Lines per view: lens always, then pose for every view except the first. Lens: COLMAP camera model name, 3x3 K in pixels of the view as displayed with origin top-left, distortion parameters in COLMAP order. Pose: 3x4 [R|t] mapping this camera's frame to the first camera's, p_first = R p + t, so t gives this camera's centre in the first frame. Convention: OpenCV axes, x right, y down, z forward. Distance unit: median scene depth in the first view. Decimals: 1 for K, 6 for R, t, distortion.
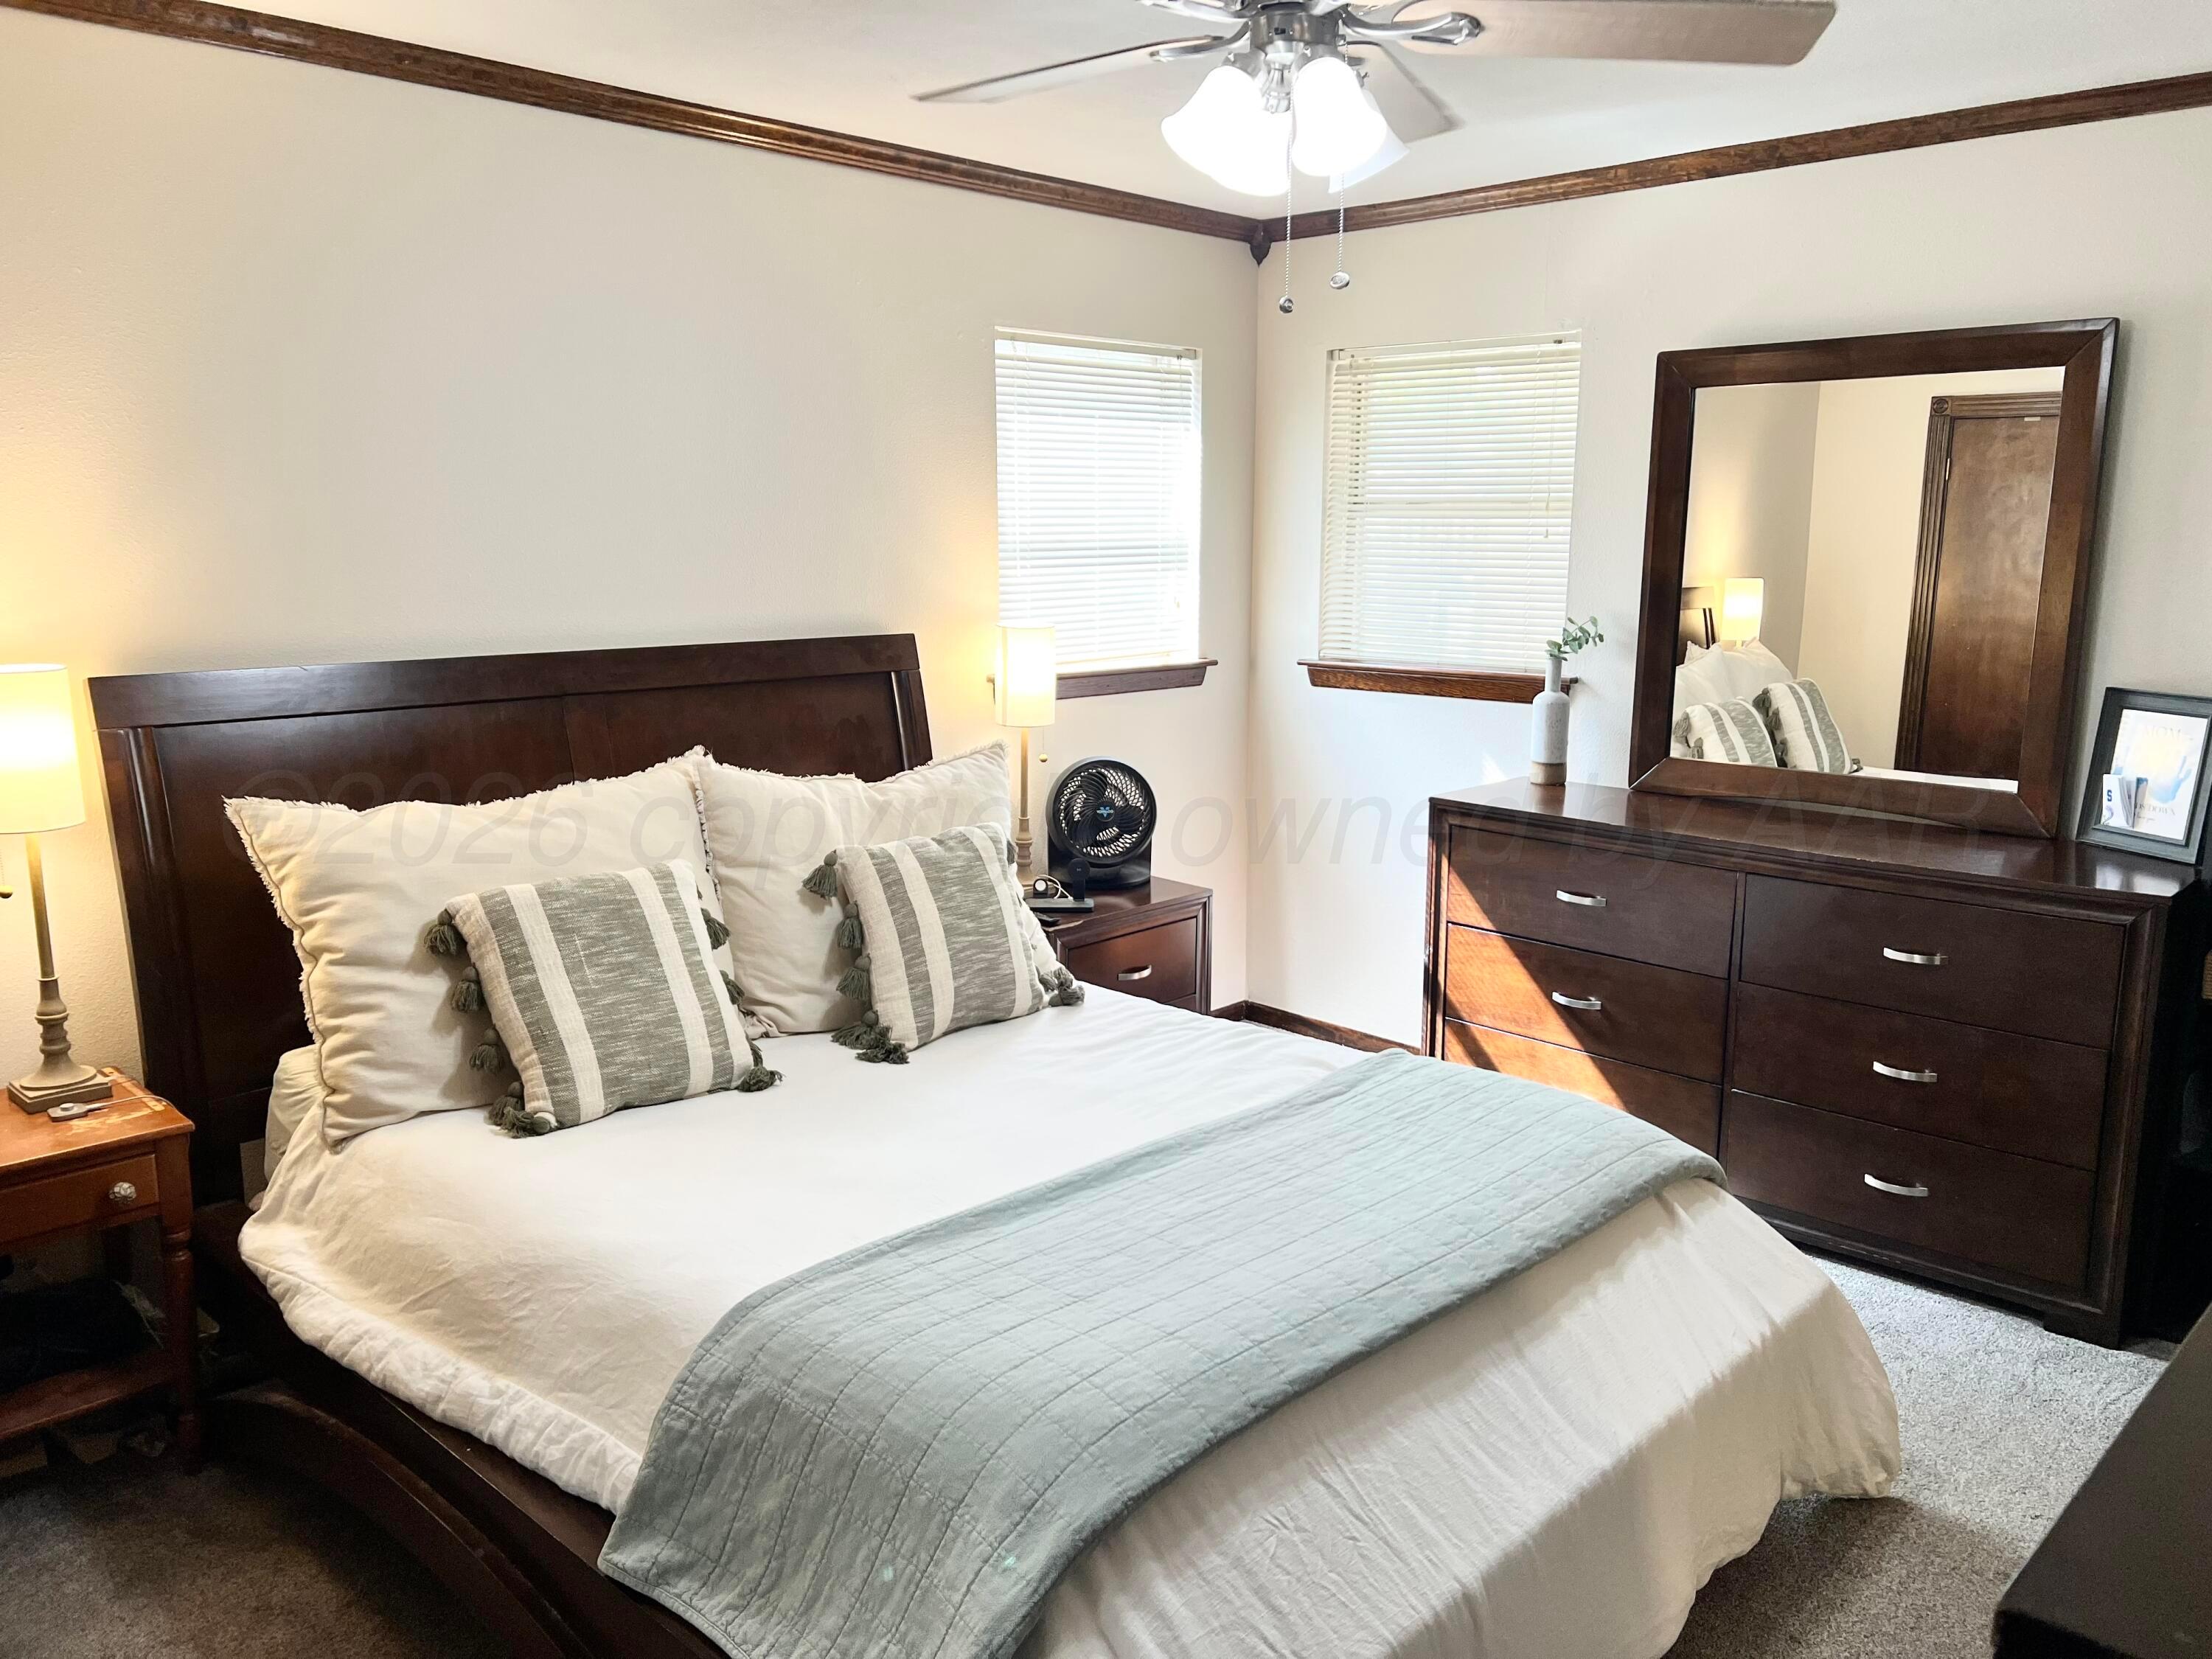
lens RADIAL K [[1645.3, 0, 1110.5], [0, 1645.3, 865.9], [0, 0, 1]] dist [0.029453, 0.001316]
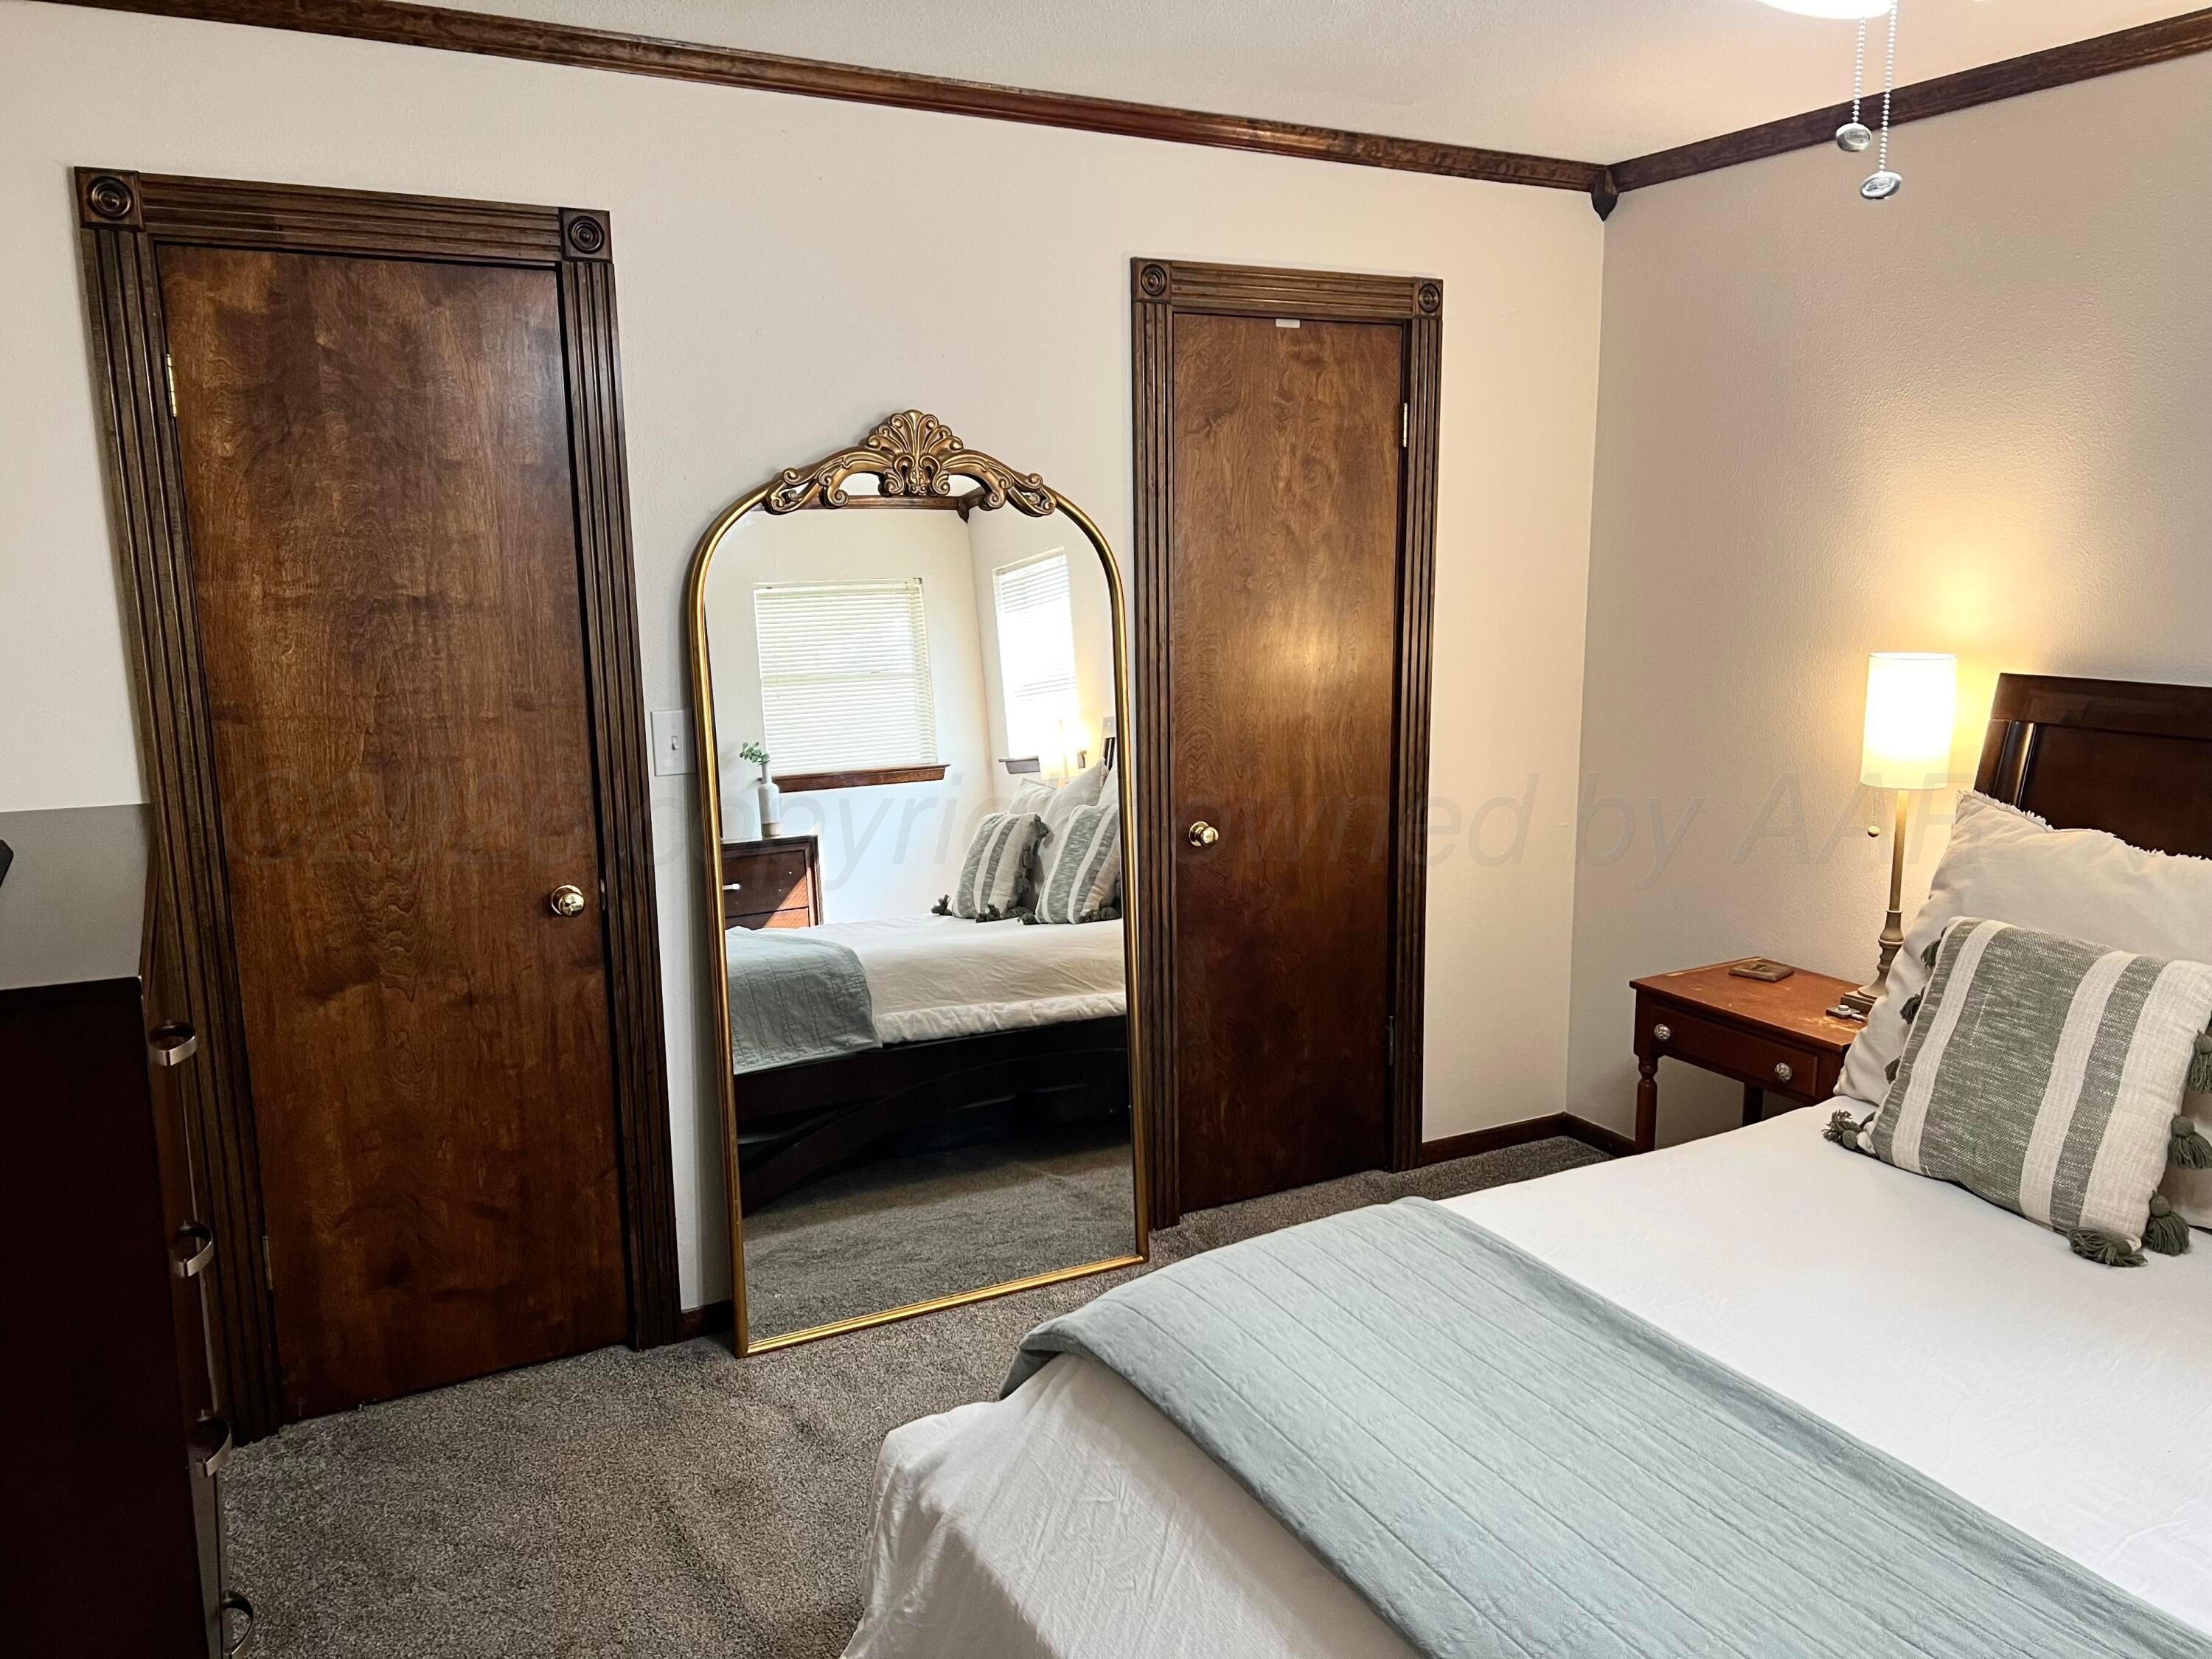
lens RADIAL K [[1645.3, 0, 1110.5], [0, 1645.3, 865.9], [0, 0, 1]] dist [0.029453, 0.001316]
pose [[-0.301572, 0.186363, -0.935052, 0.856074], [-0.177162, 0.952679, 0.247014, -0.208472], [0.936839, 0.240149, -0.254285, 0.974464]]
